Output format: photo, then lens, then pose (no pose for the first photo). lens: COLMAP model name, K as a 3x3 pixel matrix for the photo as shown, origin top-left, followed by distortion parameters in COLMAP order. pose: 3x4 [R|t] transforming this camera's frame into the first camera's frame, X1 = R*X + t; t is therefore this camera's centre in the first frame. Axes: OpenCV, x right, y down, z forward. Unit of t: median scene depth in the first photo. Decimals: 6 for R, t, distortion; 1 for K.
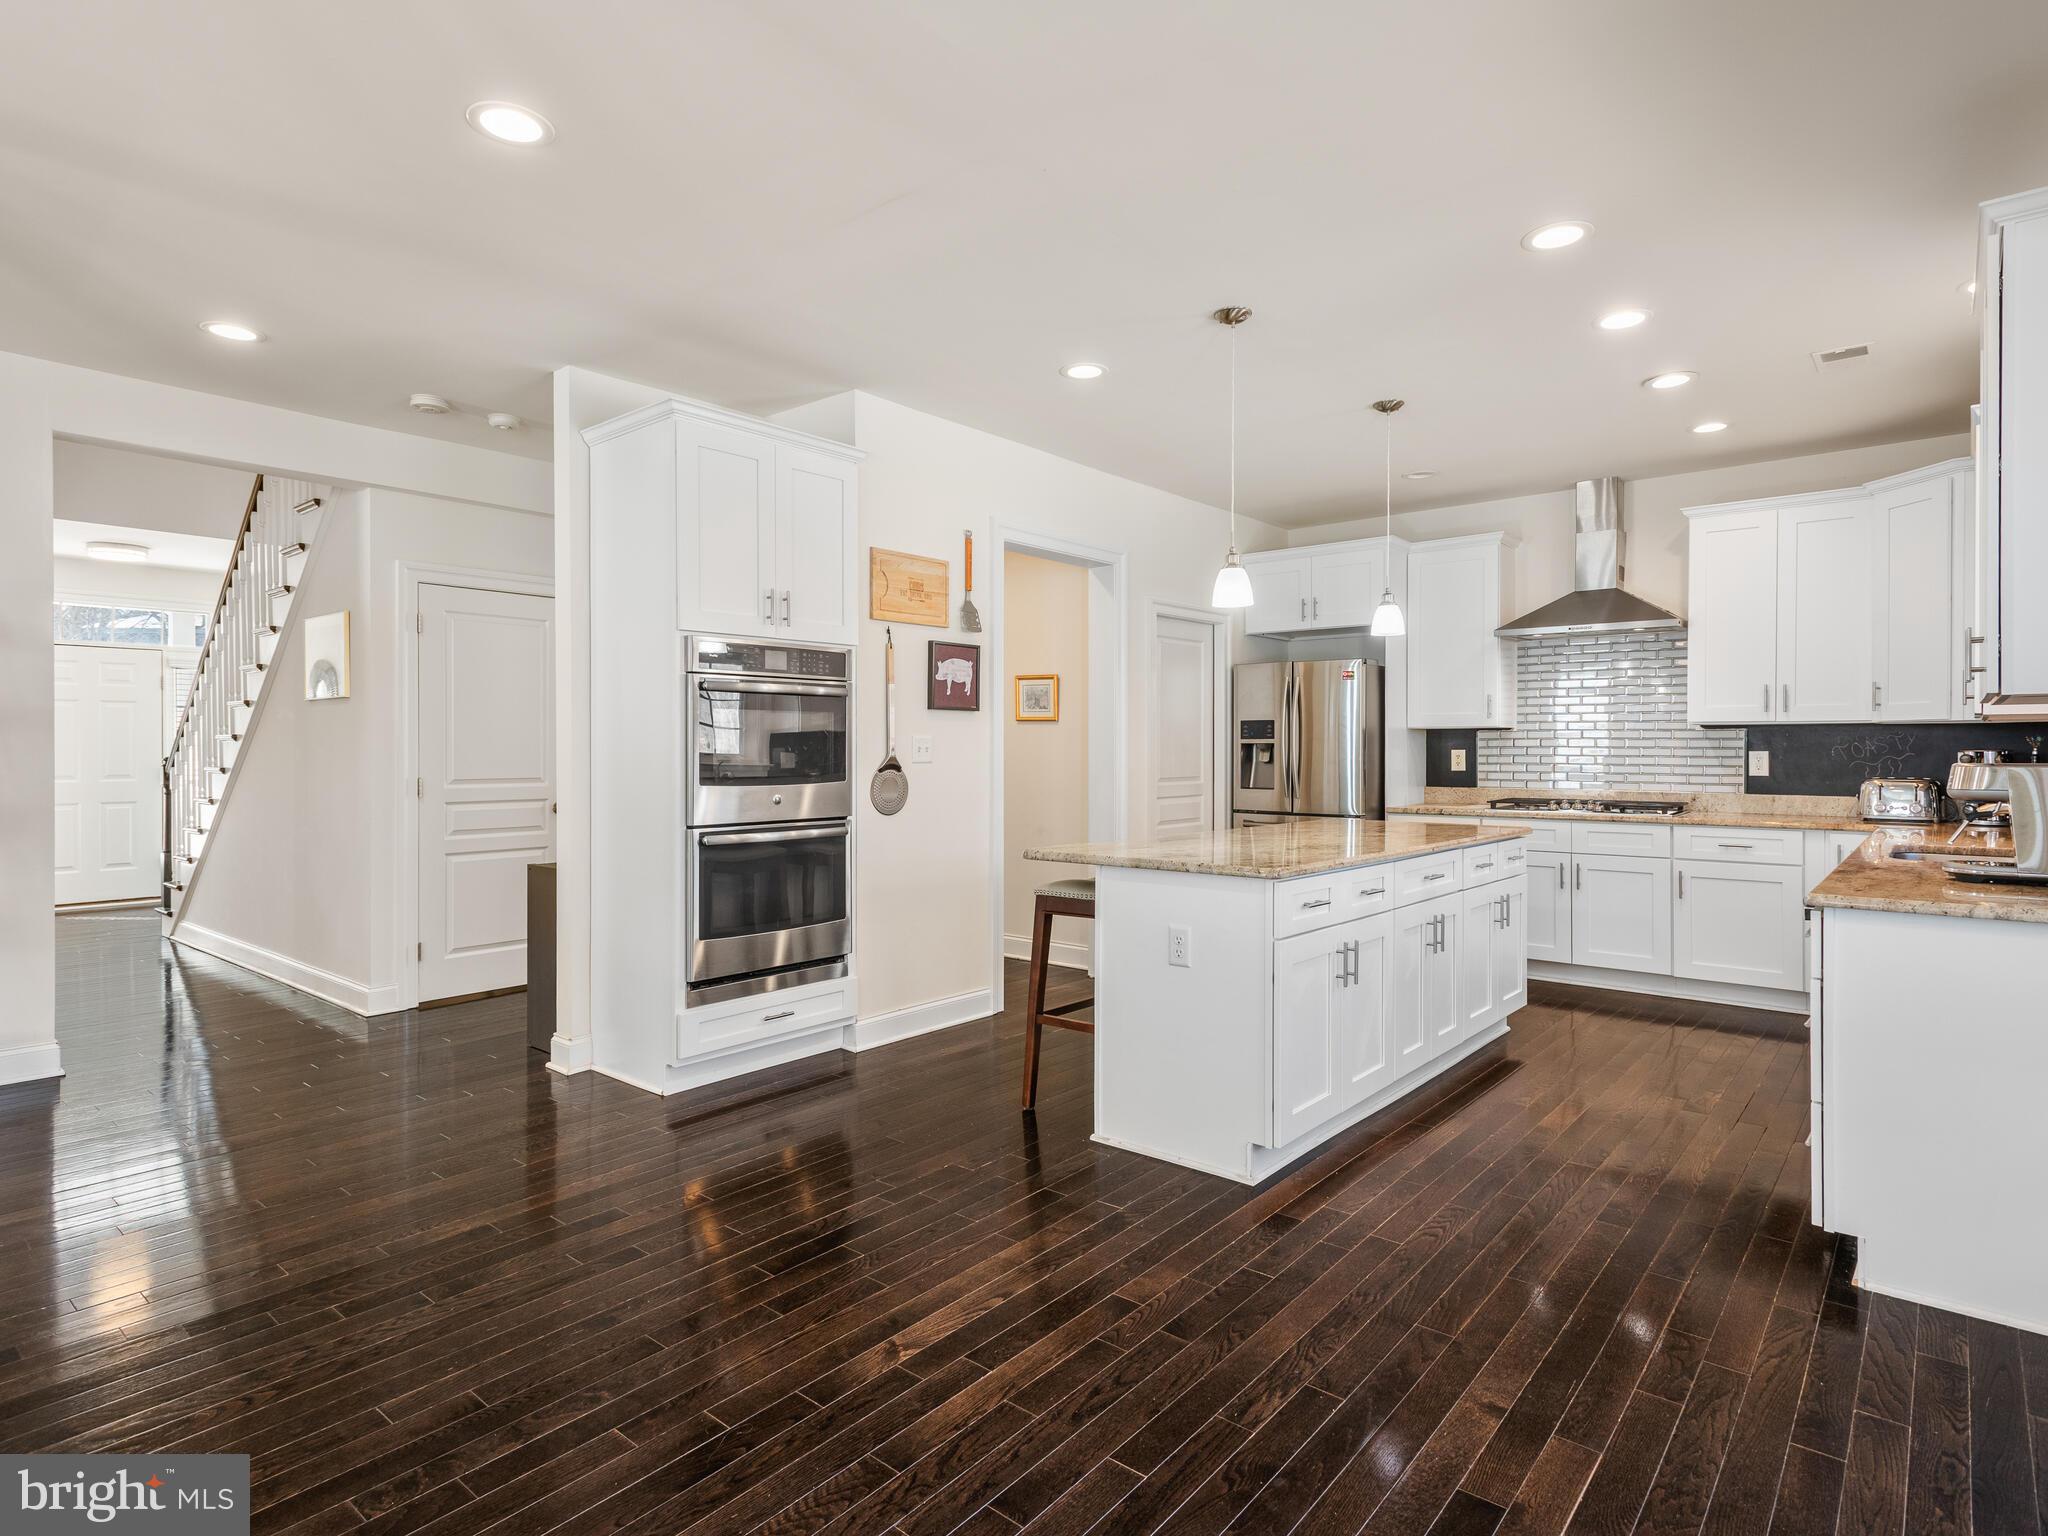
lens RADIAL K [[1102.6, 0, 1024.3], [0, 1102.6, 754.2], [0, 0, 1]] dist [0.019573, -0.002904]
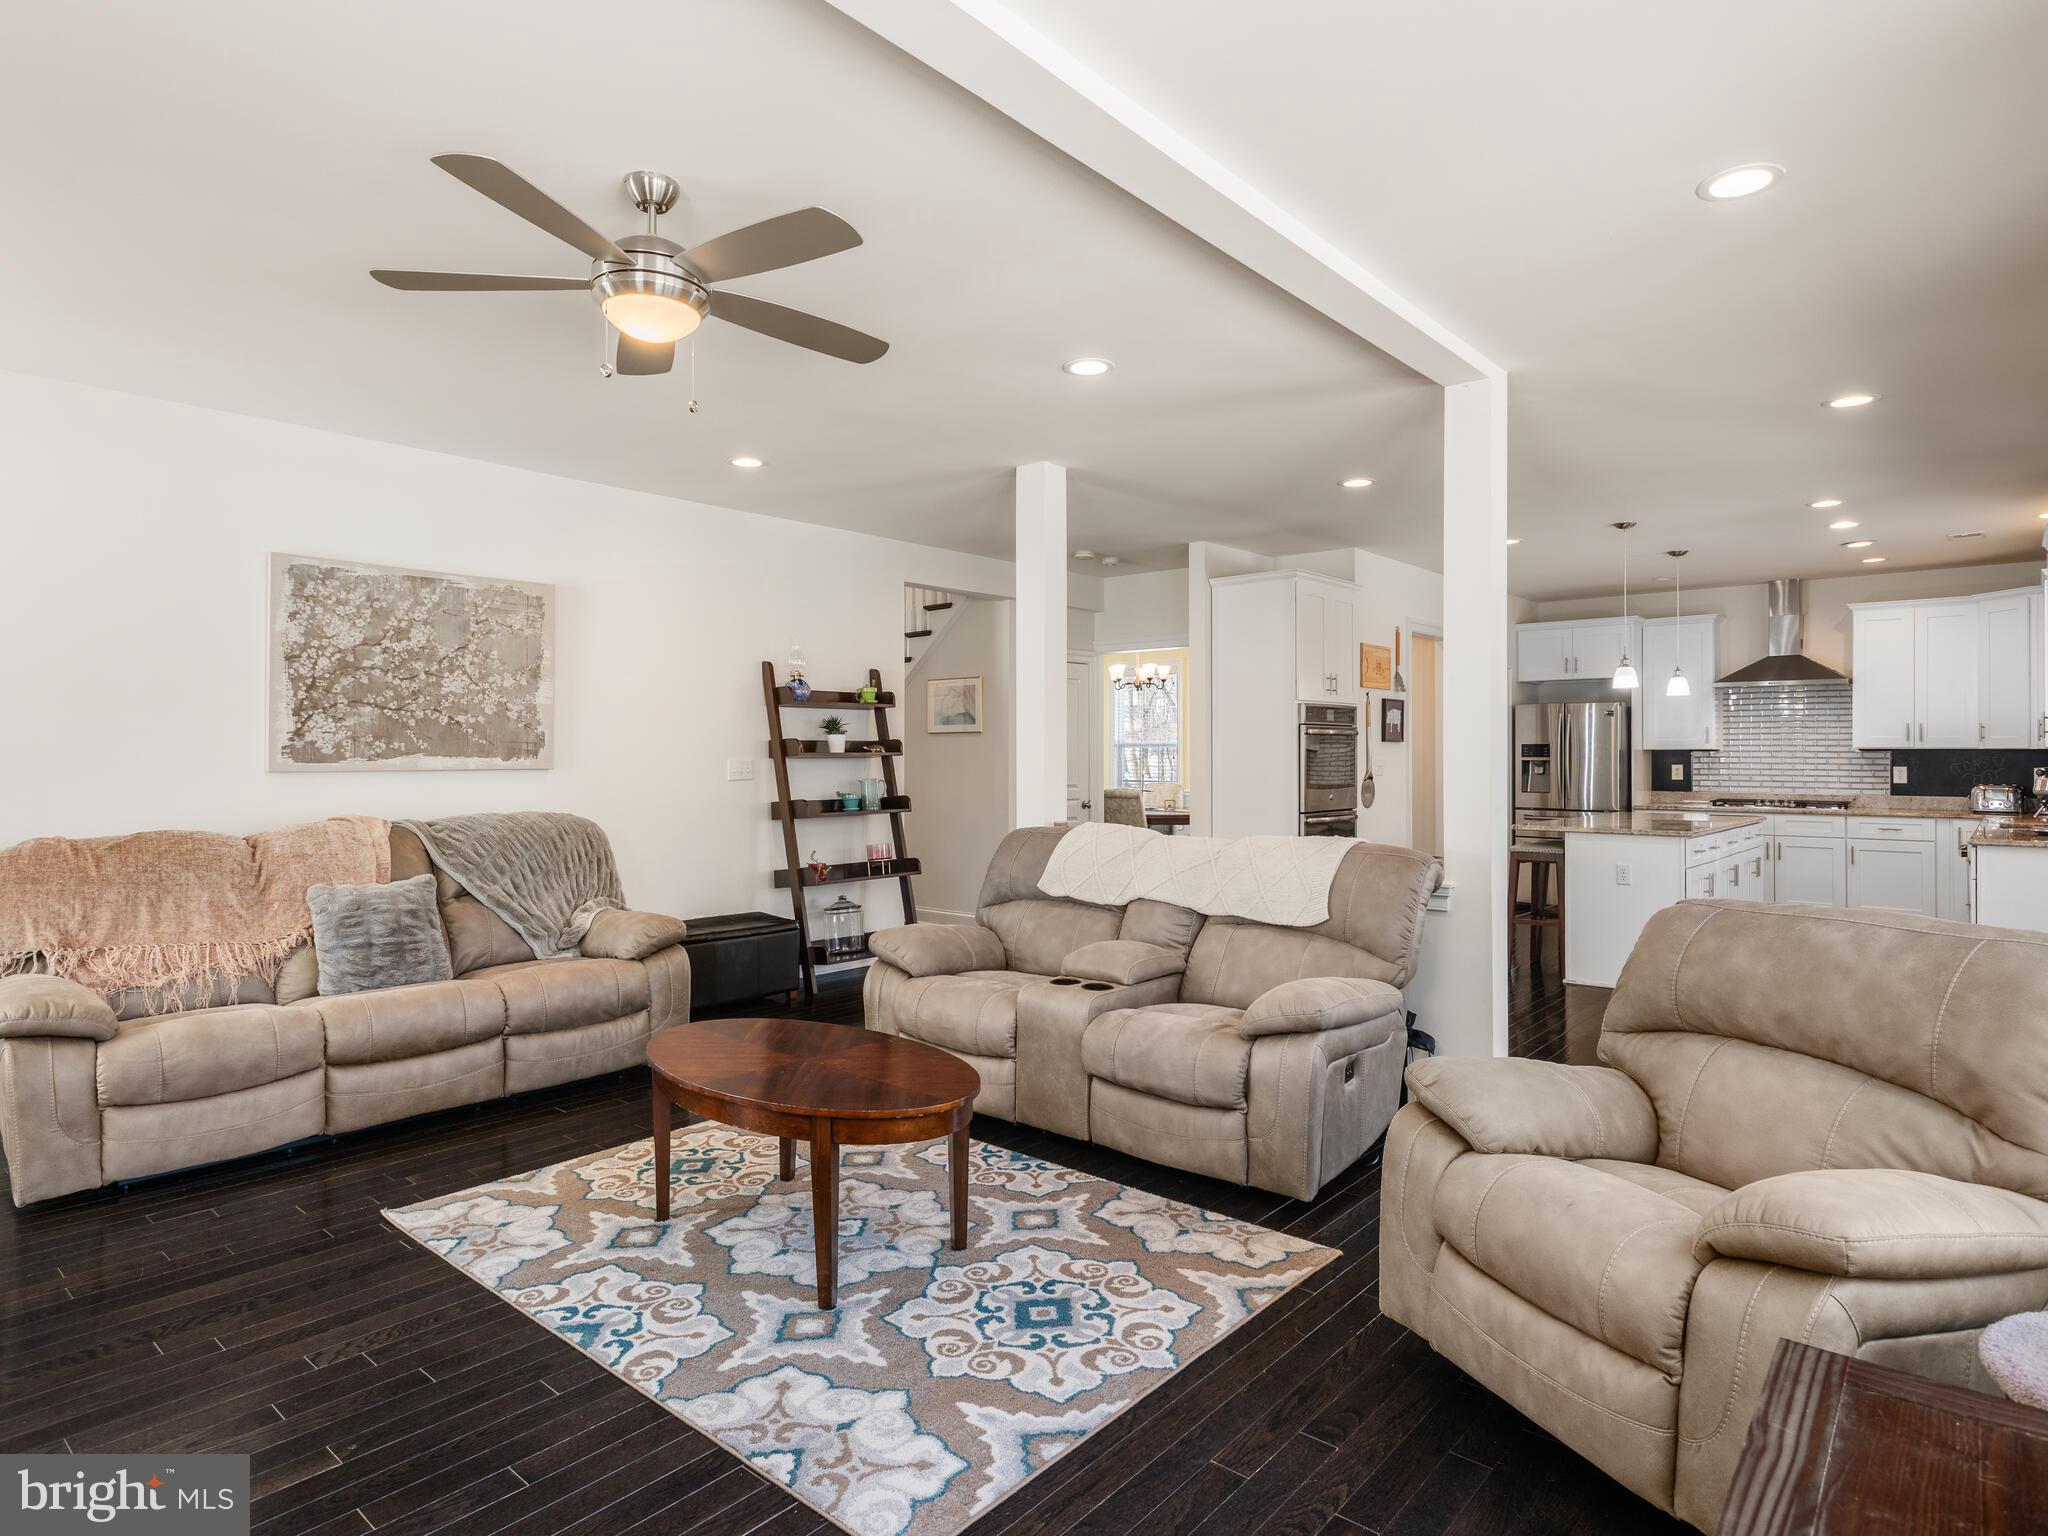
lens RADIAL K [[1157.6, 0, 1016.3], [0, 1157.6, 754.3], [0, 0, 1]] dist [0.005665, -0.003817]
pose [[0.999860, -0.000786, -0.016706, -0.553062], [0.000691, 0.999984, -0.005672, -0.012731], [0.016710, 0.005659, 0.999844, -0.637809]]
